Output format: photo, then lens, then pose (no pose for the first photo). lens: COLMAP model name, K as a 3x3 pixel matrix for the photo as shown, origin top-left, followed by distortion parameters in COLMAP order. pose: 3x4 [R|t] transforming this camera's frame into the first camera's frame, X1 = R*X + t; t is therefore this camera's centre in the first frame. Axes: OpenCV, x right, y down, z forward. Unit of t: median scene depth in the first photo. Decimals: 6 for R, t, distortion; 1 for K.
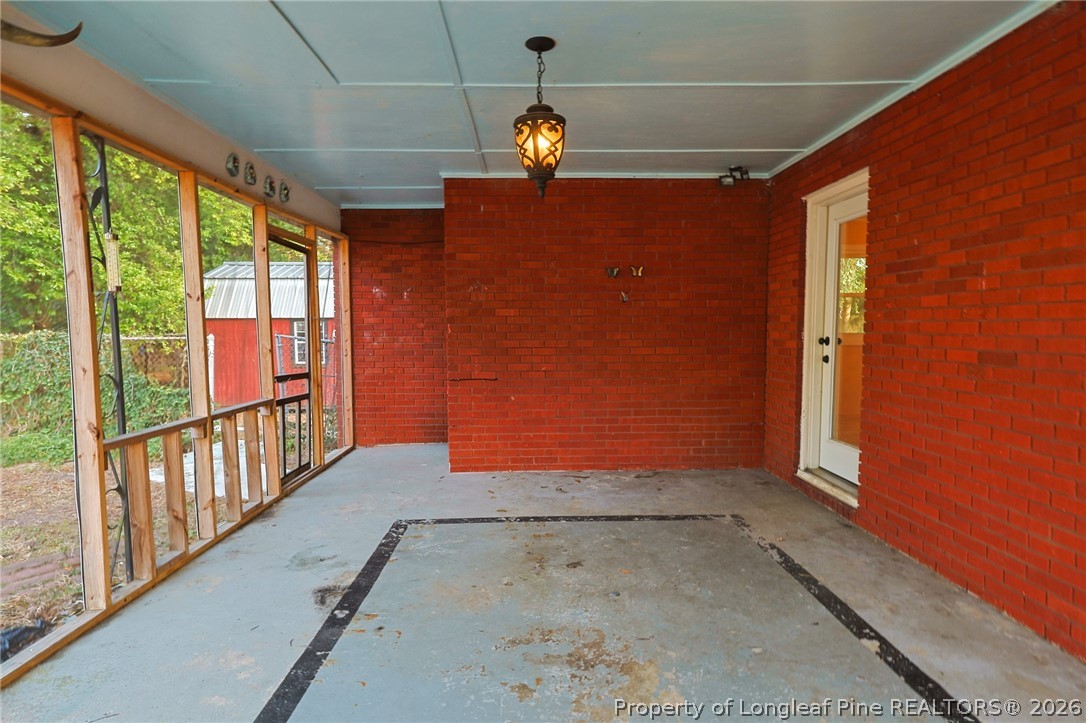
lens RADIAL K [[564.3, 0, 546.0], [0, 564.3, 362.9], [0, 0, 1]] dist [0.000727, 0.000839]
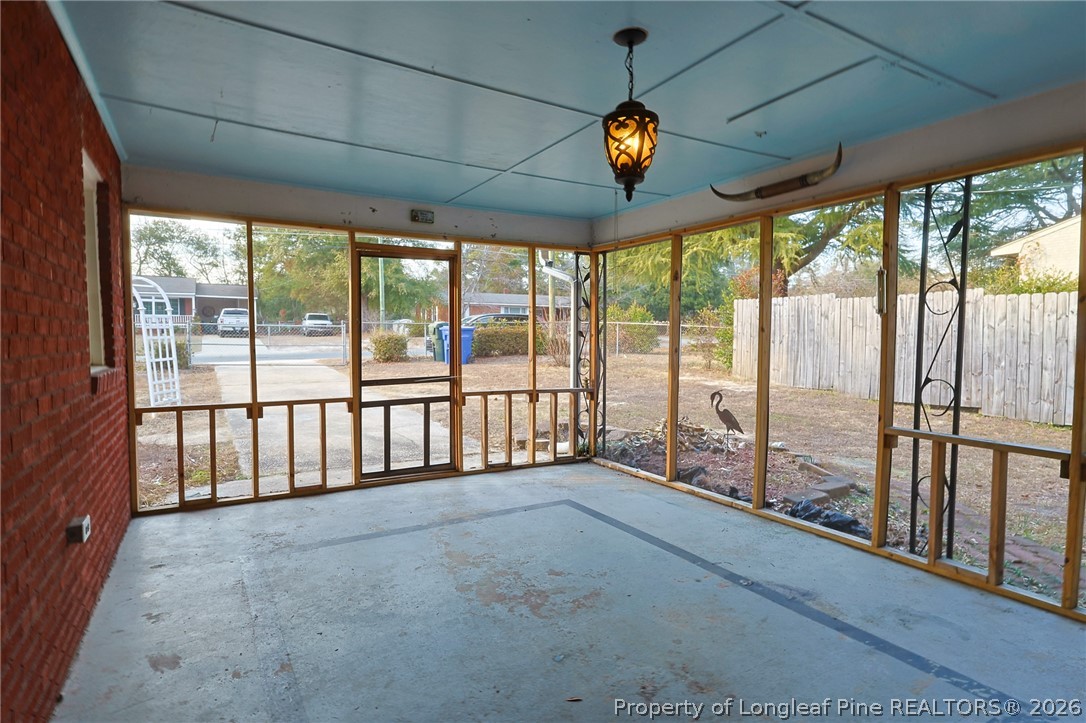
lens RADIAL K [[562.3, 0, 544.5], [0, 562.3, 364.5], [0, 0, 1]] dist [-0.001208, 0.001359]
pose [[-0.866103, 0.027544, -0.499107, 0.581286], [-0.028530, 0.994129, 0.104370, -0.121193], [0.499051, 0.104635, -0.860232, 1.765473]]
